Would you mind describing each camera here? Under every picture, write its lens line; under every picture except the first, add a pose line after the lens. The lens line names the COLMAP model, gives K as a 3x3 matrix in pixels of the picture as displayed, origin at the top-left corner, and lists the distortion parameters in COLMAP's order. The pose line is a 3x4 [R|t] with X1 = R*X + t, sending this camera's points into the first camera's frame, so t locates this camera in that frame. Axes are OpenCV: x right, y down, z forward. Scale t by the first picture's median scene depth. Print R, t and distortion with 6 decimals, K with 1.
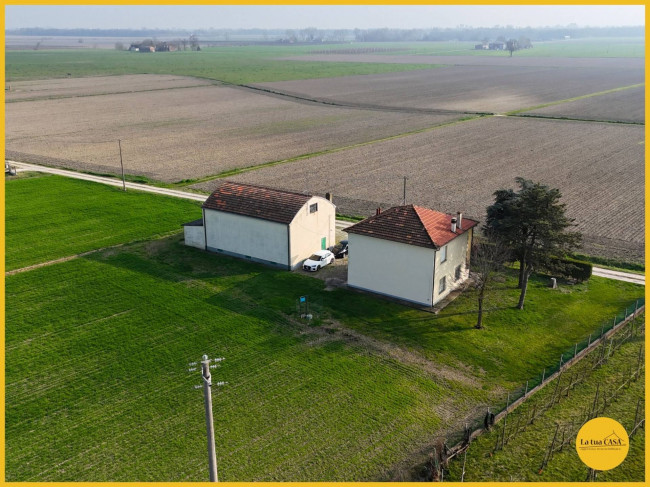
lens RADIAL K [[632.8, 0, 326.8], [0, 632.8, 242.6], [0, 0, 1]] dist [0.130927, -0.239117]
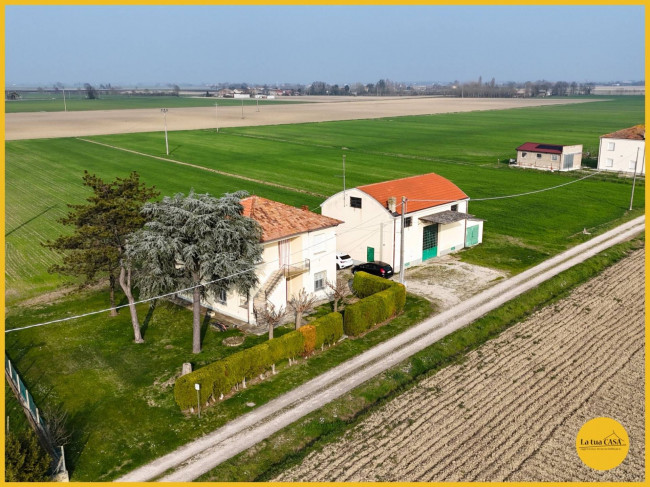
lens RADIAL K [[632.8, 0, 326.8], [0, 632.8, 242.6], [0, 0, 1]] dist [0.130927, -0.239117]
pose [[-0.144071, 0.247835, -0.958030, 0.814669], [-0.303163, 0.910524, 0.281136, -0.234093], [0.941985, 0.330943, -0.056045, 1.043076]]
